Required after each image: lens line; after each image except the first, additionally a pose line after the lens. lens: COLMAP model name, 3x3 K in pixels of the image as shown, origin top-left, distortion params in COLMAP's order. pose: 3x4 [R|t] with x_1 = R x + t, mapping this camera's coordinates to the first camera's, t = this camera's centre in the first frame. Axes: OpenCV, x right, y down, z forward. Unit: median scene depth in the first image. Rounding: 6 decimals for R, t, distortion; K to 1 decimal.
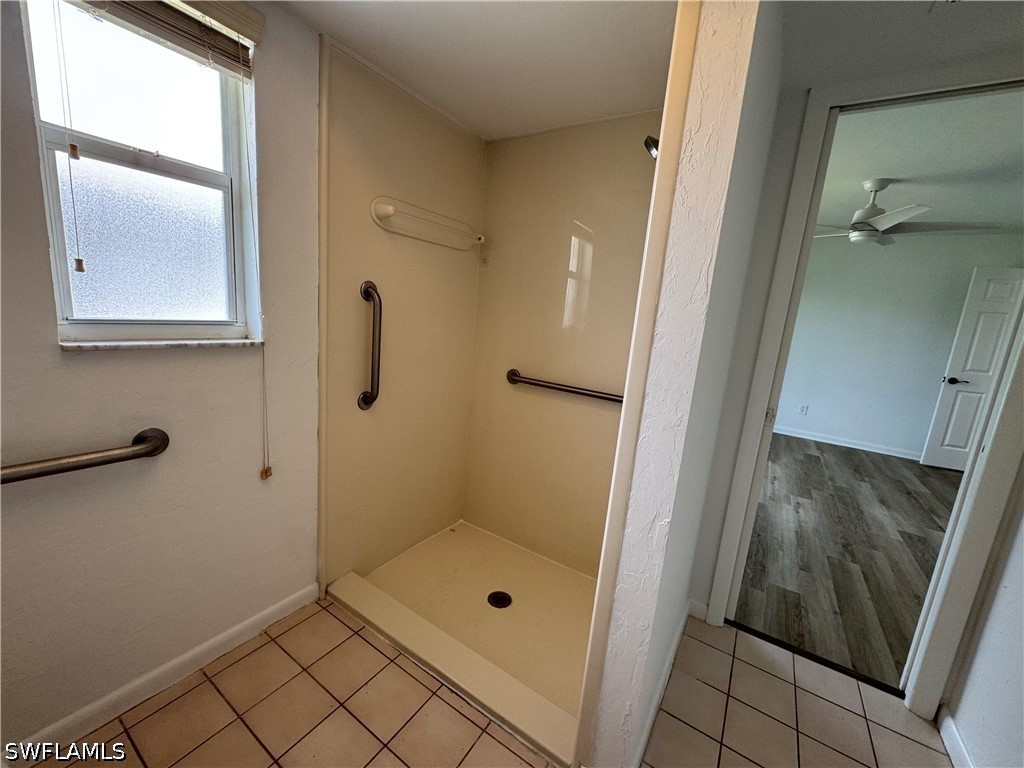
lens RADIAL K [[408.4, 0, 512.4], [0, 408.4, 381.8], [0, 0, 1]] dist [0.002224, -0.000174]
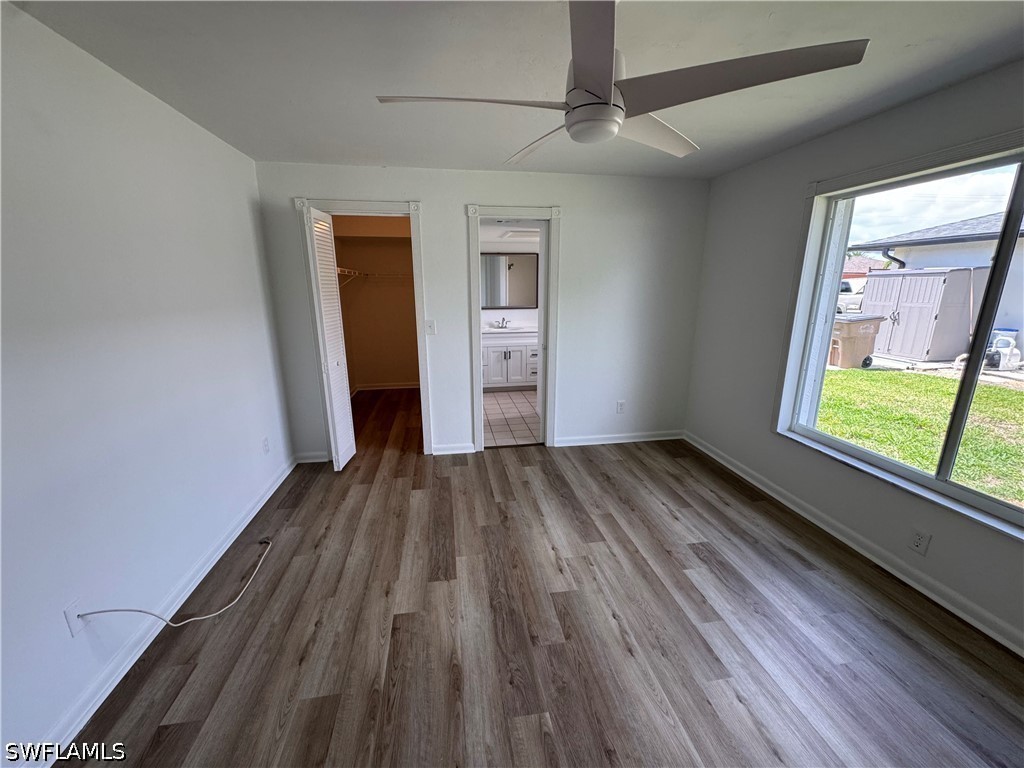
lens RADIAL K [[408.4, 0, 513.2], [0, 408.4, 385.7], [0, 0, 1]] dist [0.002224, -0.000174]
pose [[-0.736369, 0.079899, -0.671846, 1.343268], [-0.182747, 0.932606, 0.311207, -0.232350], [0.651433, 0.351941, -0.672141, 1.451776]]
